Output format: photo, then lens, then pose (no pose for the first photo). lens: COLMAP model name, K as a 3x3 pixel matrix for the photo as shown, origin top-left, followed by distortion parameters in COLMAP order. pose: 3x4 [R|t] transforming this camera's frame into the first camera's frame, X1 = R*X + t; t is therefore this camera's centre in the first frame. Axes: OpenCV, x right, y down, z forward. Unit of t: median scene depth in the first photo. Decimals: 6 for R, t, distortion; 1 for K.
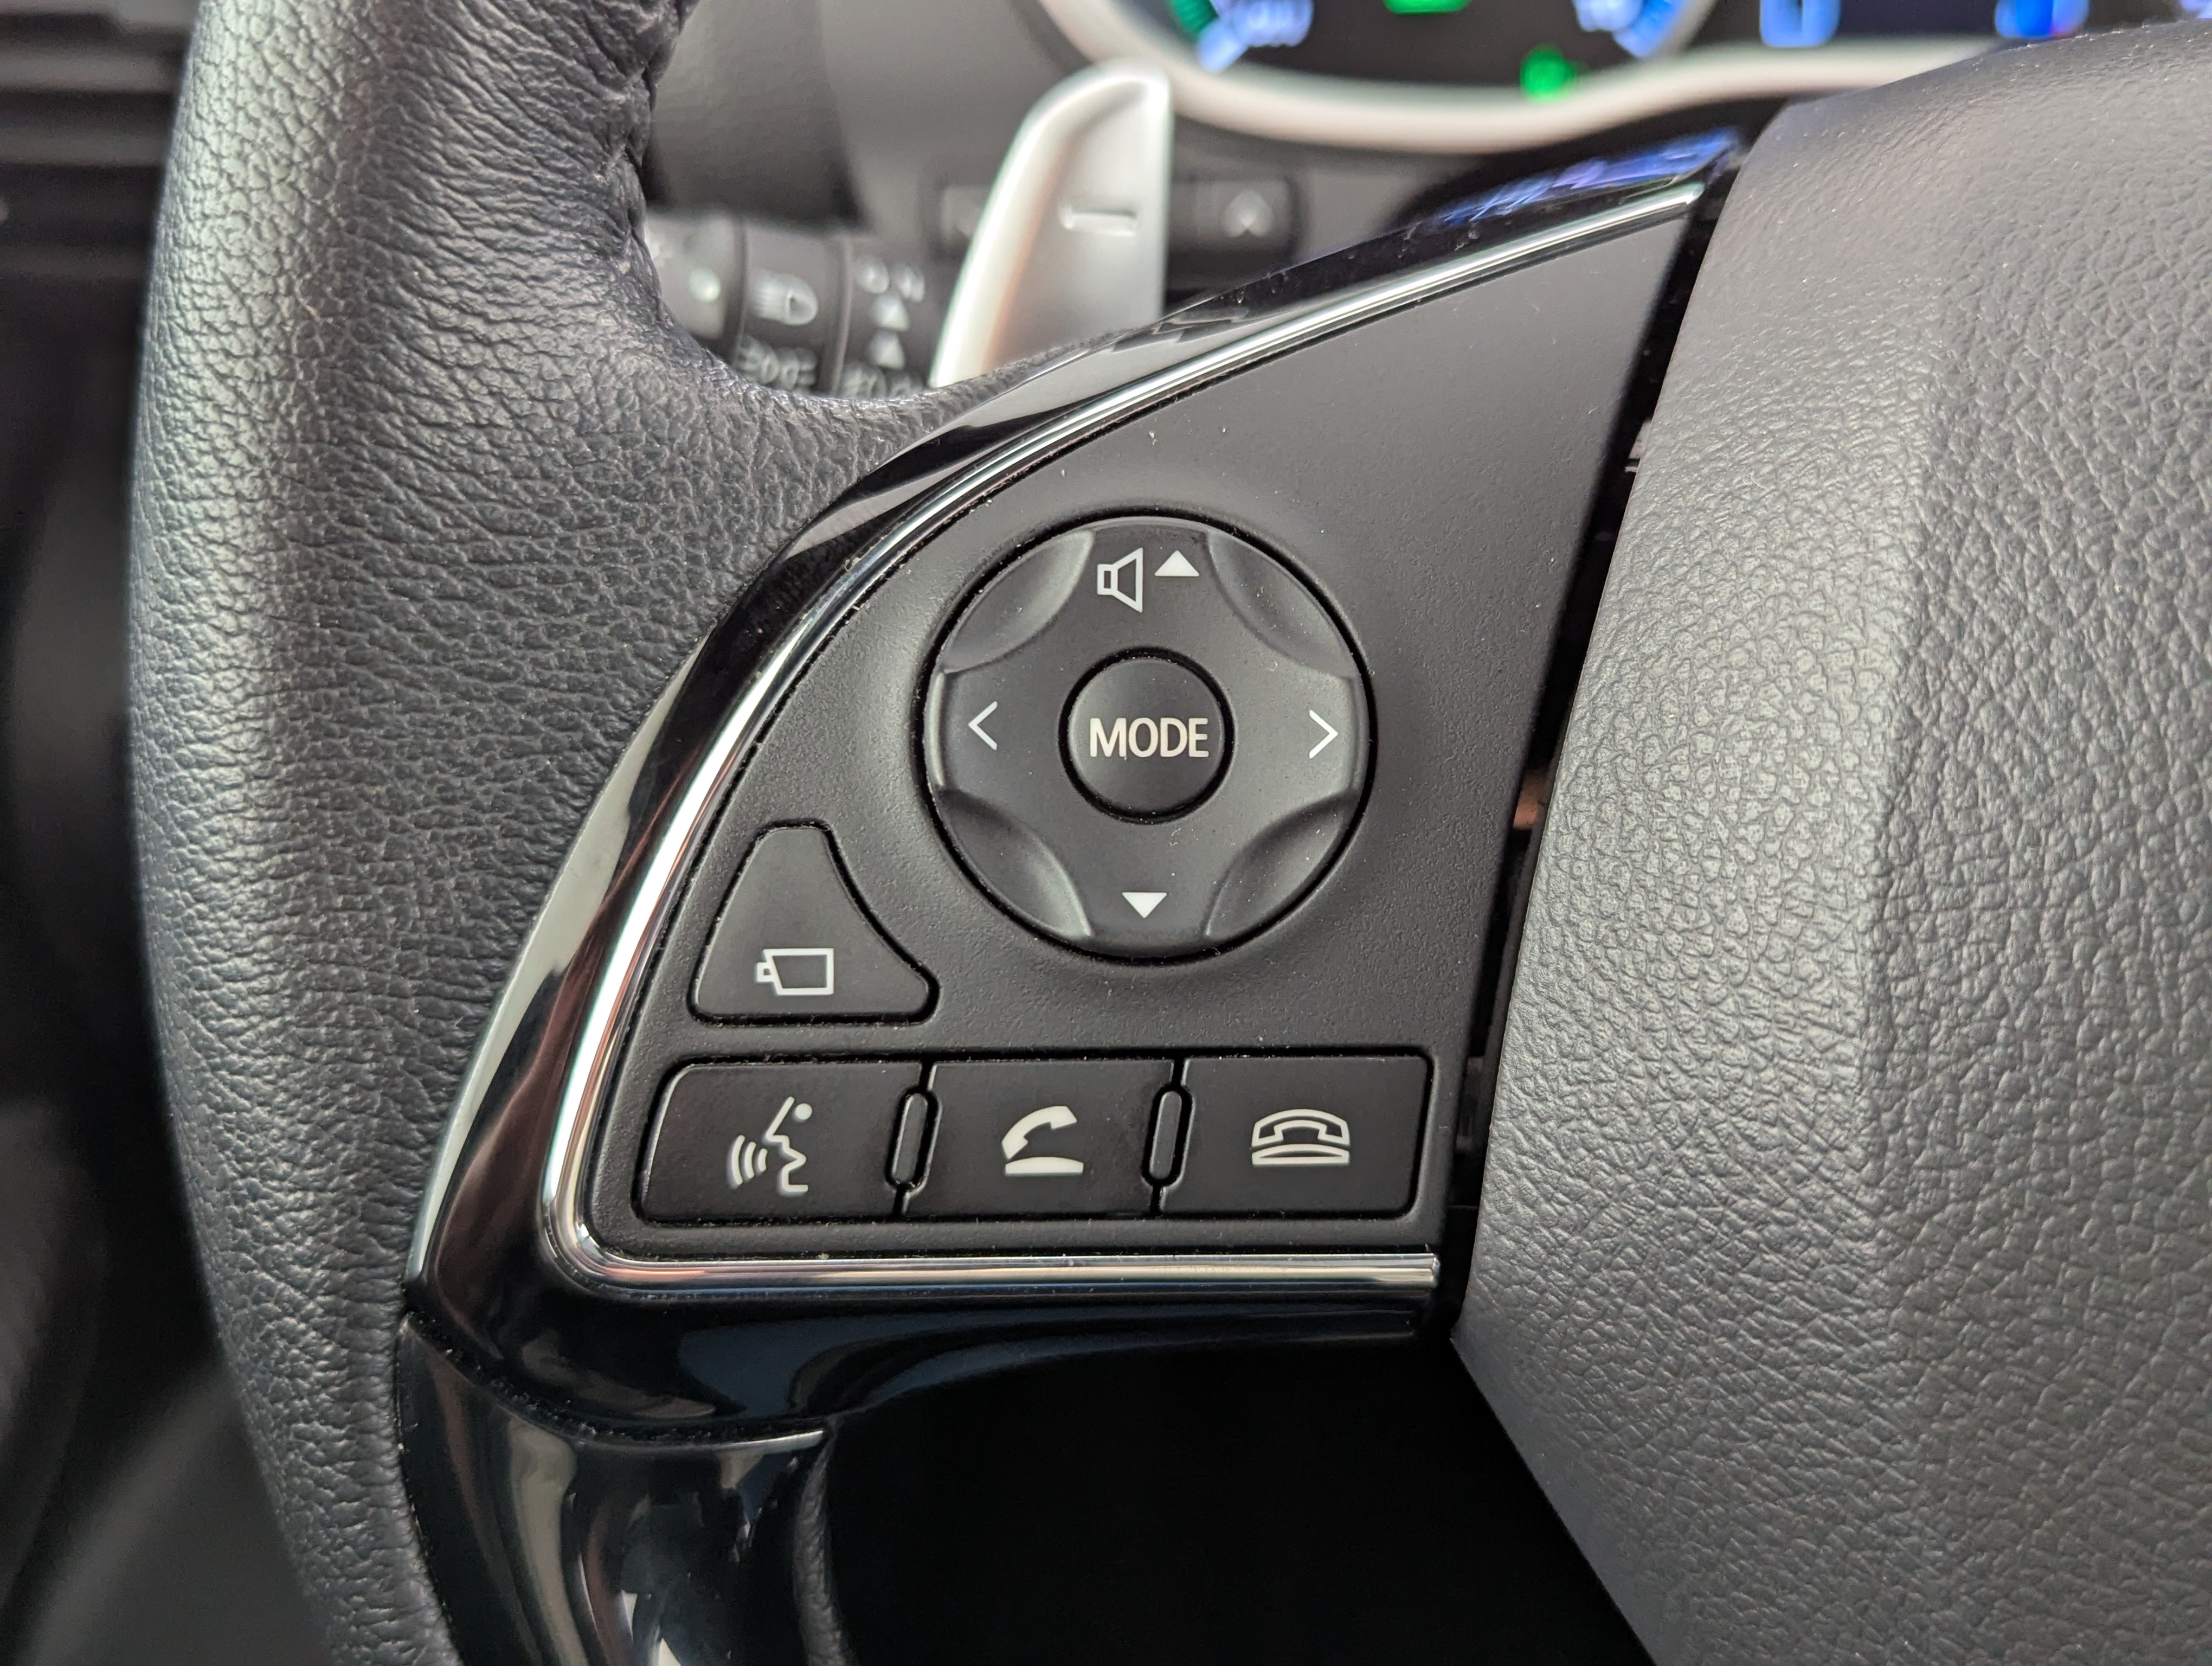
lens RADIAL K [[2159.1, 0, 1123.8], [0, 2159.1, 827.6], [0, 0, 1]] dist [0.027183, 0.000000]
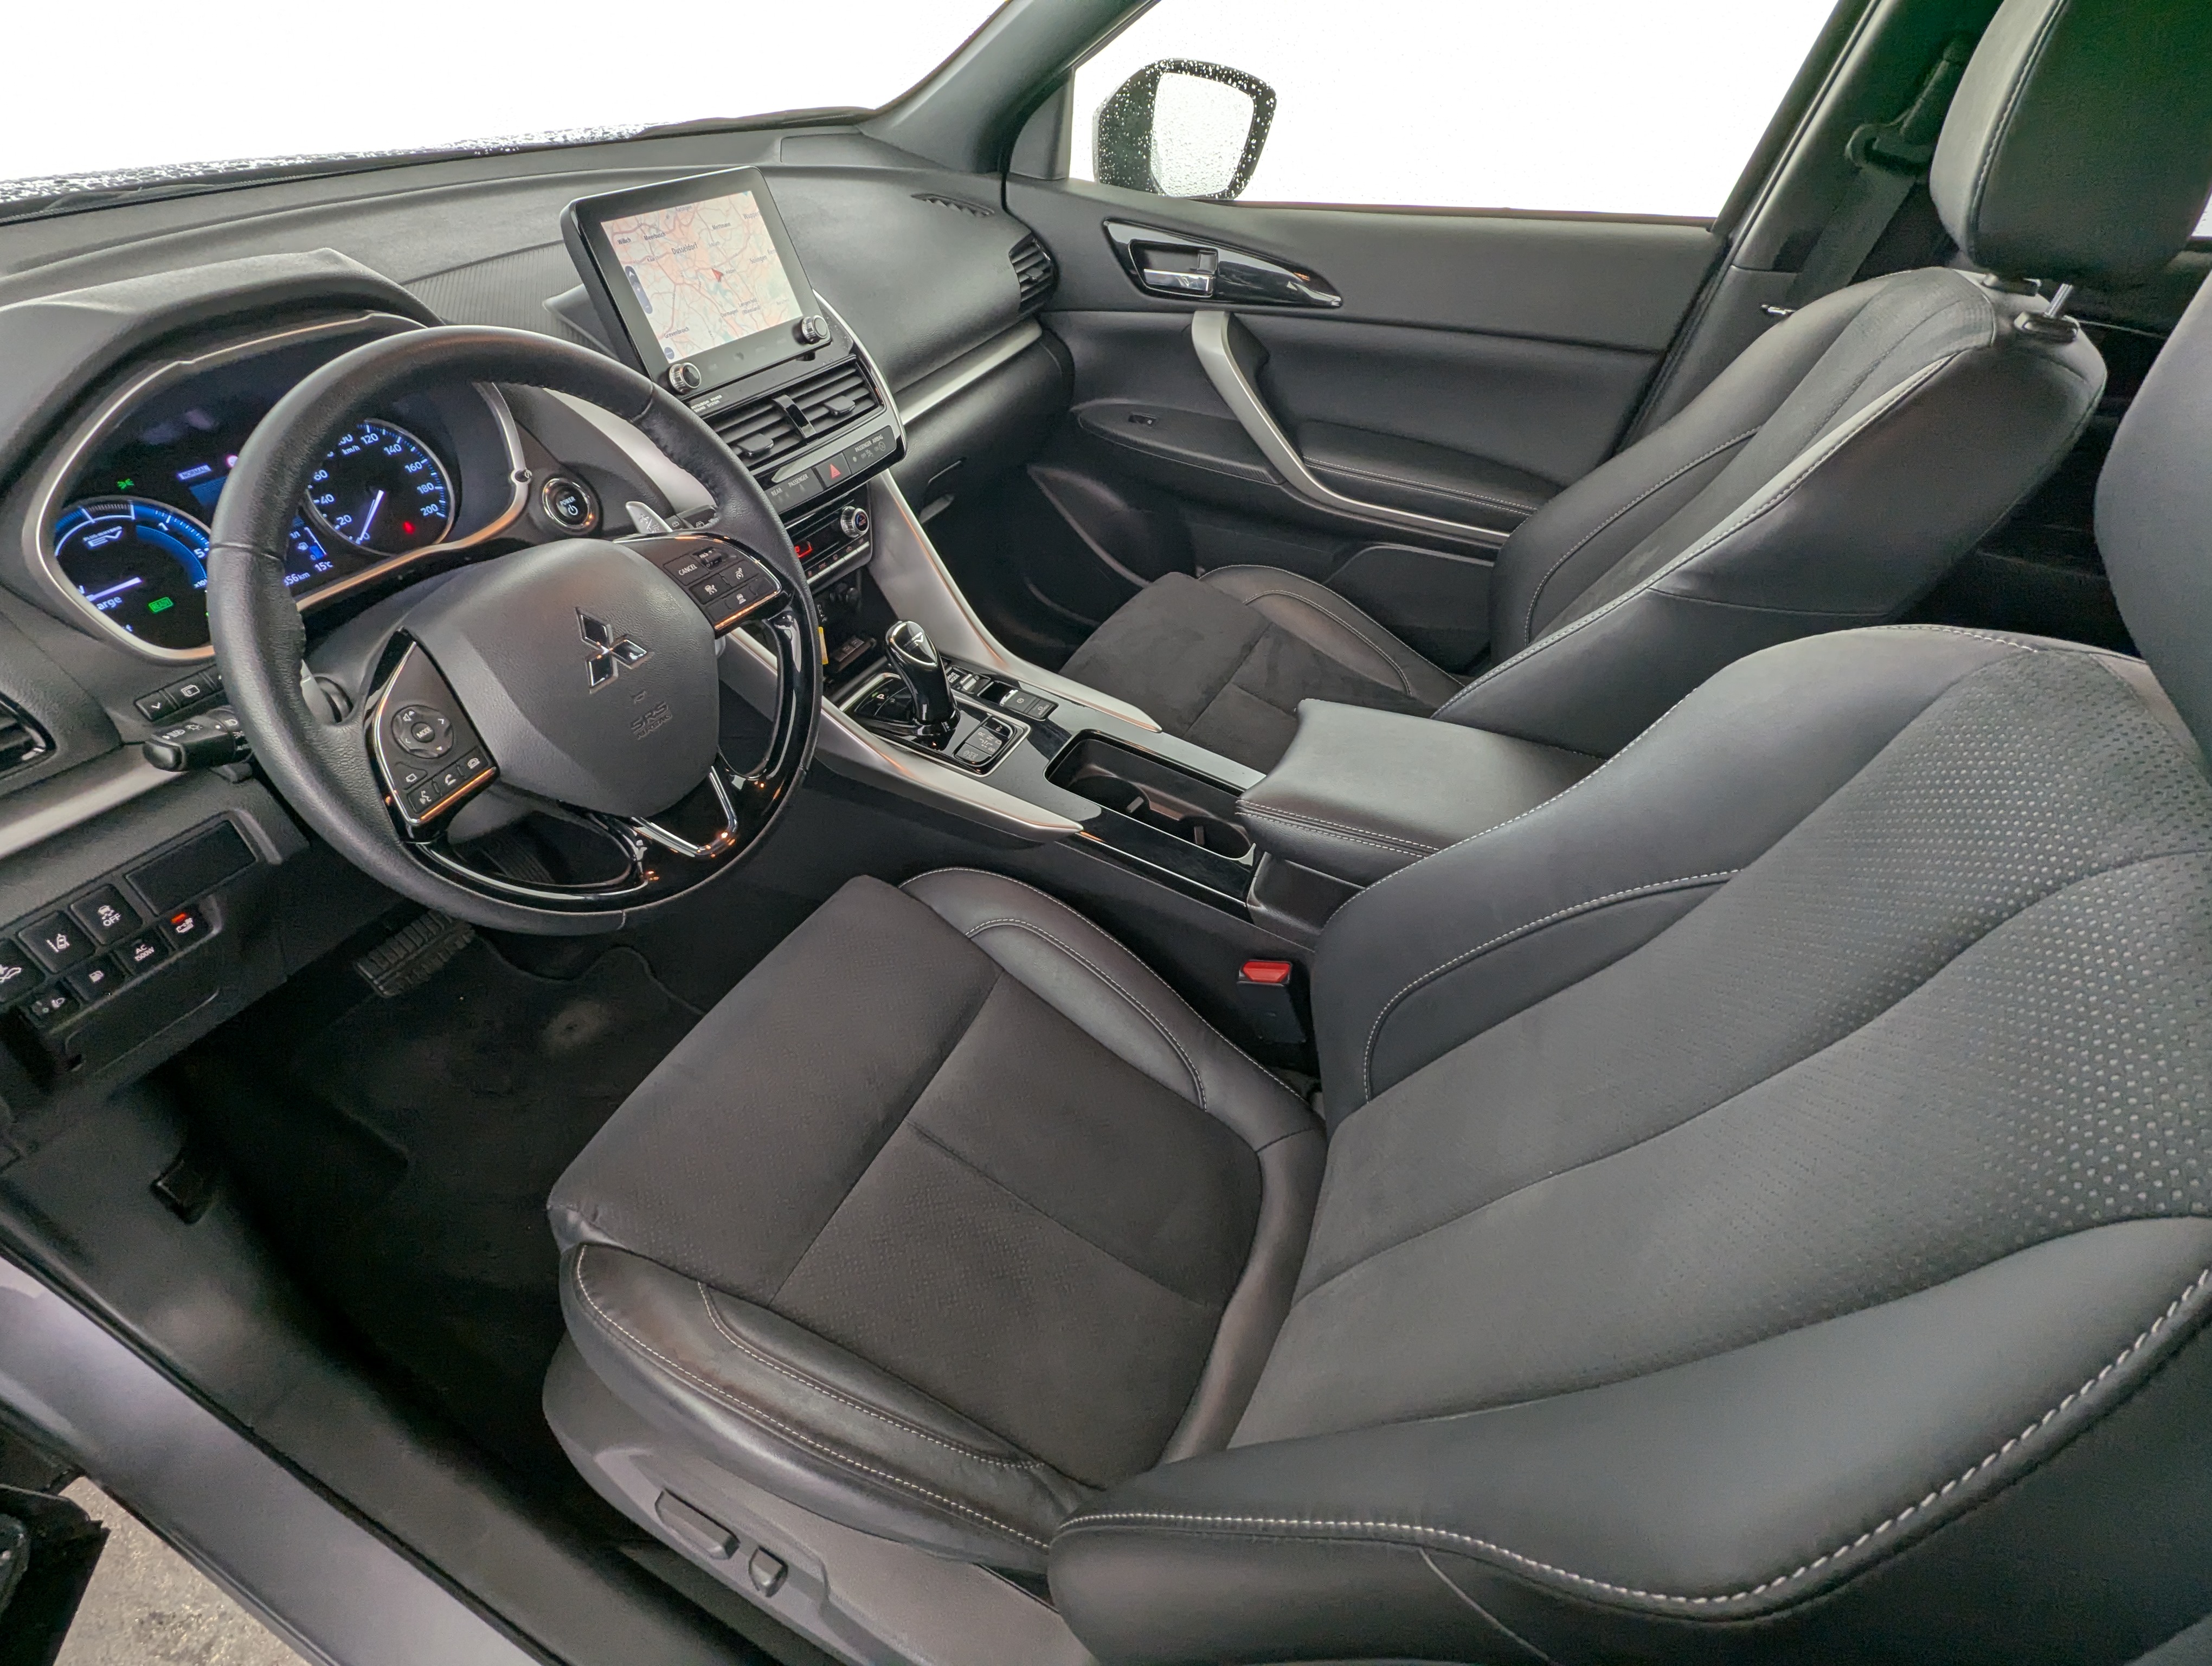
lens RADIAL K [[1044.0, 0, 1101.4], [0, 1044.0, 829.0], [0, 0, 1]] dist [-0.004905, 0.001389]
pose [[0.344385, -0.586391, 0.733174, -2.163550], [0.466440, 0.784611, 0.408434, -0.165024], [-0.814759, 0.201323, 0.543725, -3.071685]]
